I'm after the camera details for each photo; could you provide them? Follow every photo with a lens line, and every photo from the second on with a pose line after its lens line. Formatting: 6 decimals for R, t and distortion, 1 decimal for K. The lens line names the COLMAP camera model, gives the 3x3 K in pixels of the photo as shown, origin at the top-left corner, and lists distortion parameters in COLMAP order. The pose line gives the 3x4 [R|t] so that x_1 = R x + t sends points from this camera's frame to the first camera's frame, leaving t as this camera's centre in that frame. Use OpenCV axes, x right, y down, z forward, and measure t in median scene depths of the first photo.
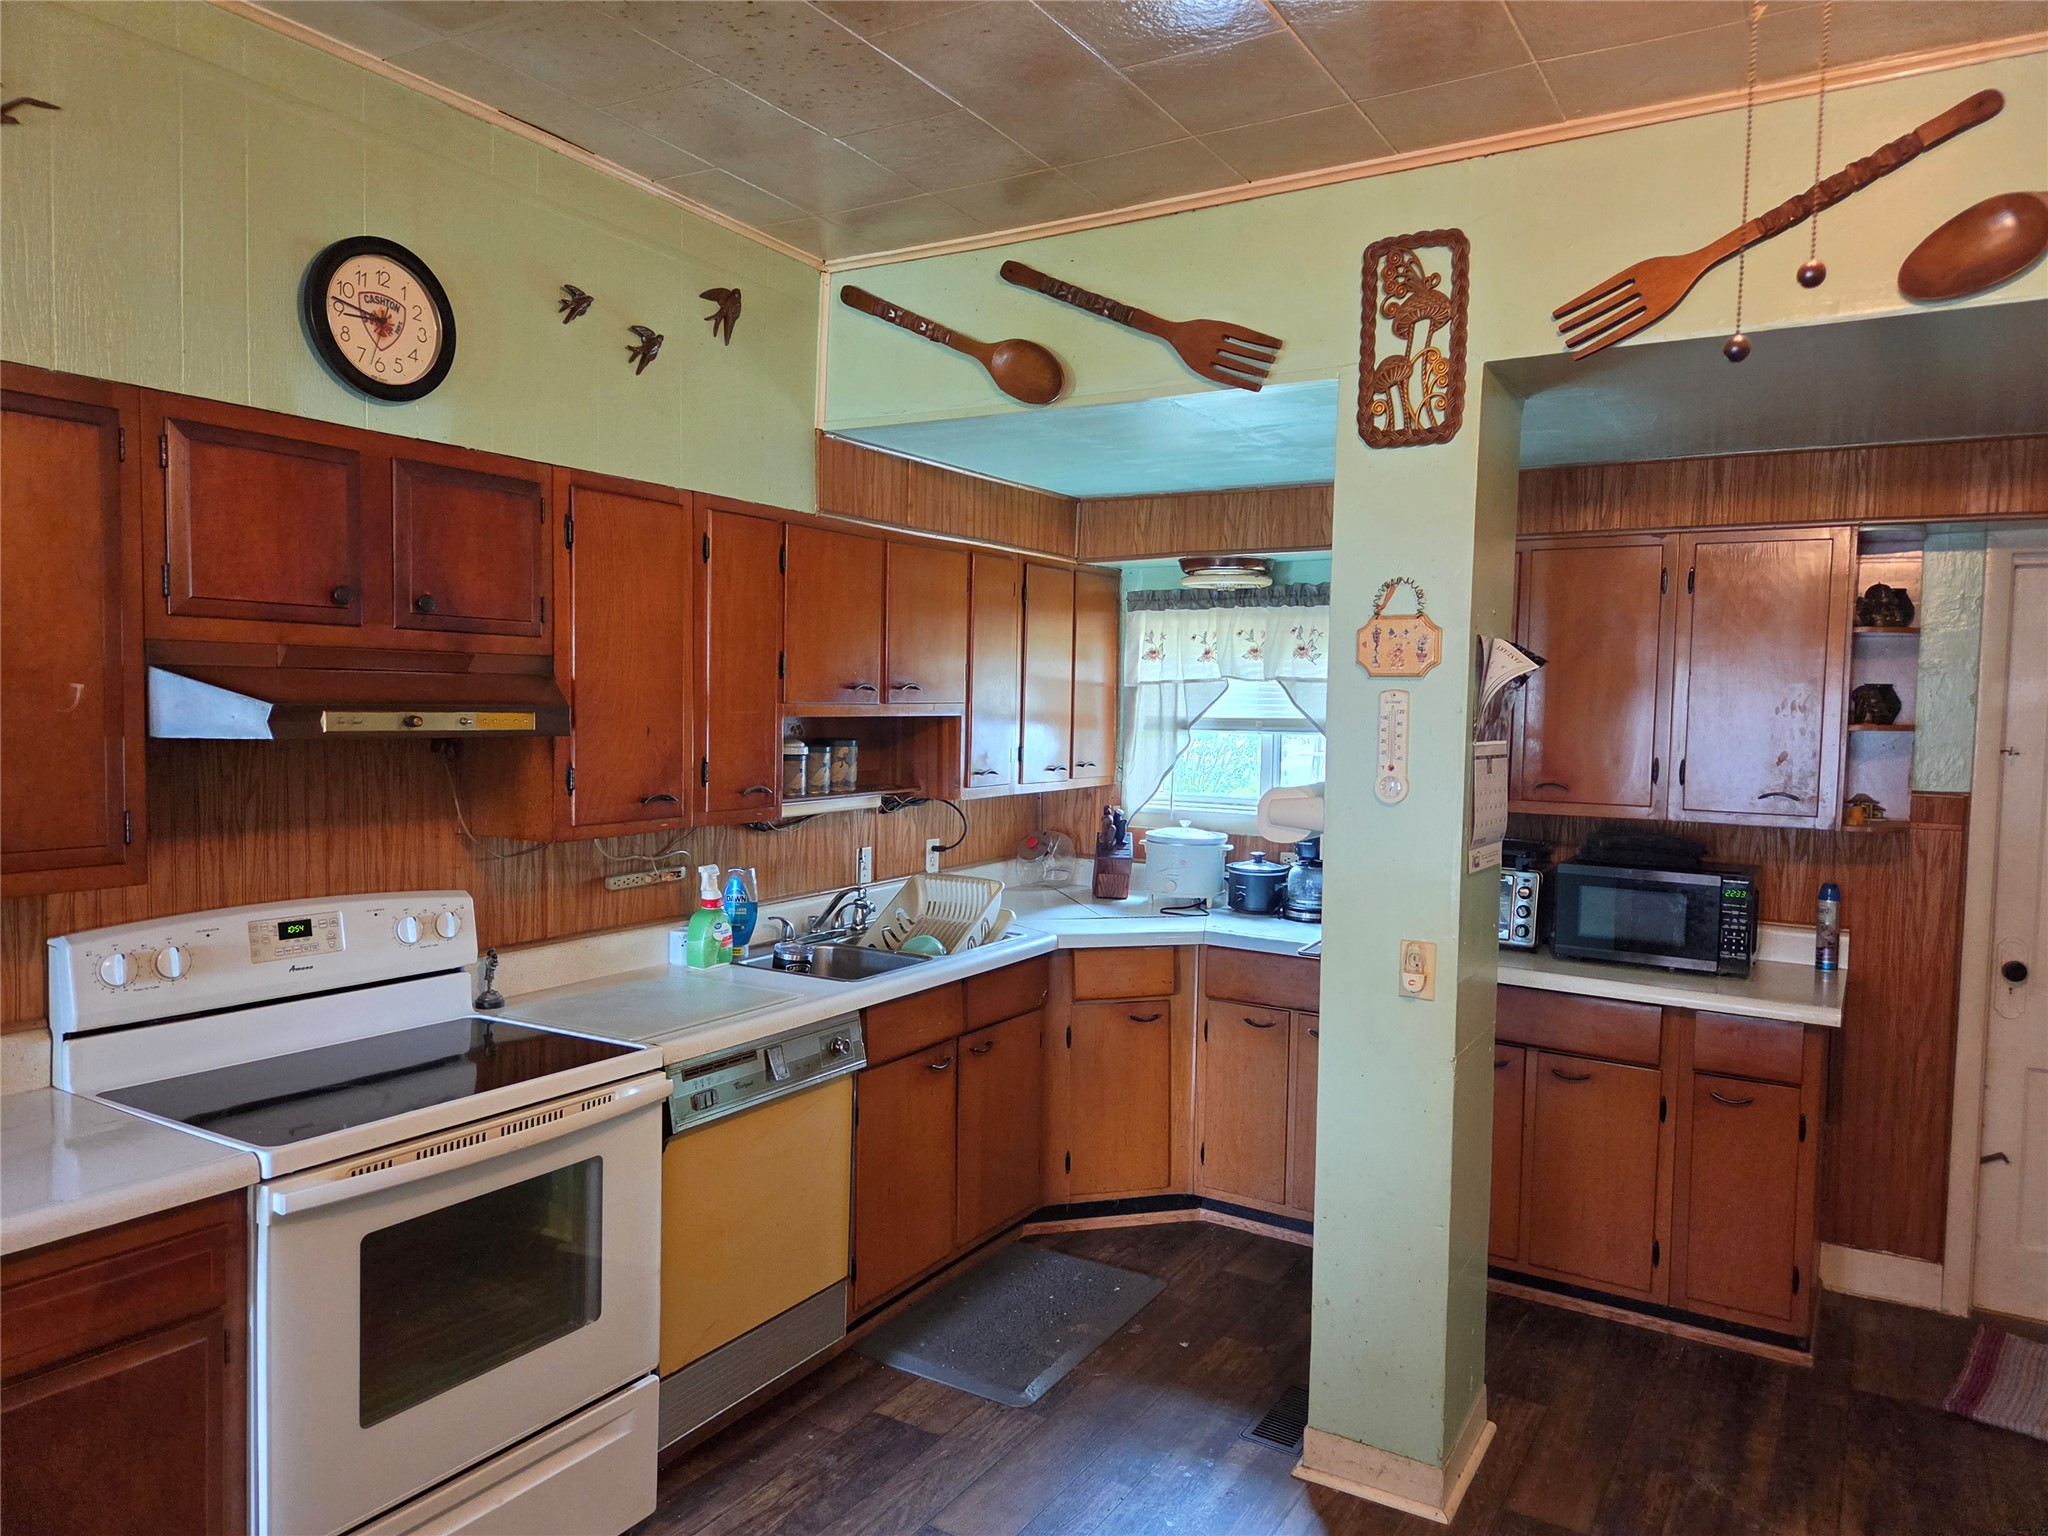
lens RADIAL K [[1391.4, 0, 1027.3], [0, 1391.4, 770.8], [0, 0, 1]] dist [0.050671, -0.020559]
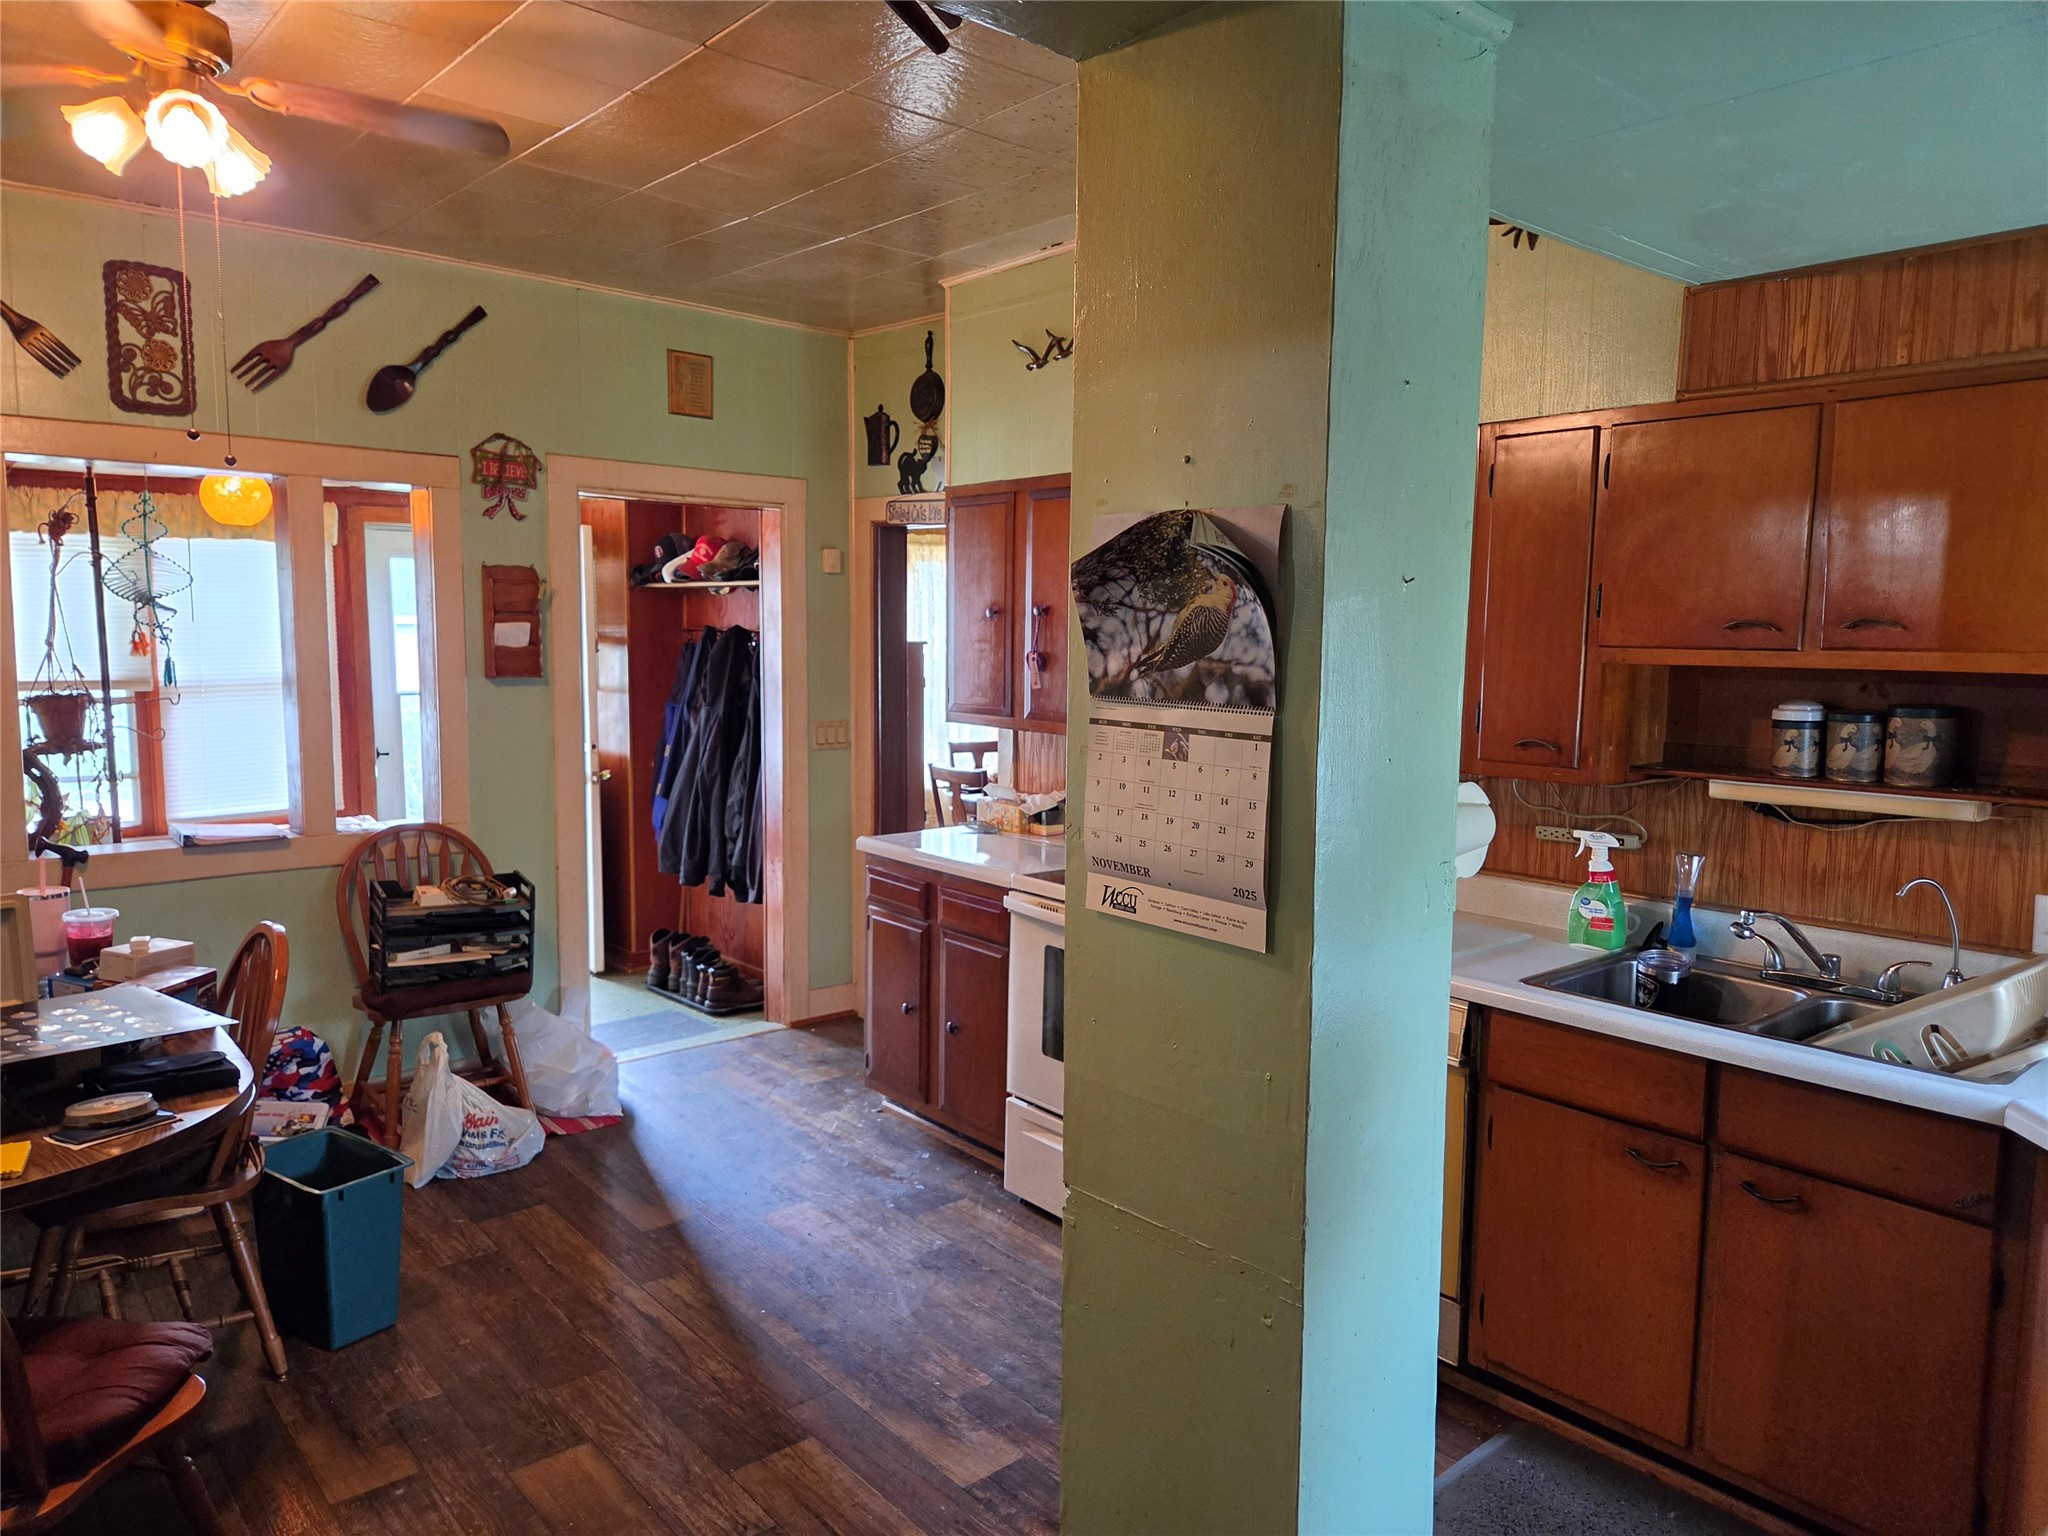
lens RADIAL K [[1391.4, 0, 1024.2], [0, 1391.4, 765.0], [0, 0, 1]] dist [0.050671, -0.020559]
pose [[-0.298510, 0.078630, -0.951162, 0.644947], [-0.064266, 0.992683, 0.102231, -0.037483], [0.952241, 0.091644, -0.291272, 0.818010]]
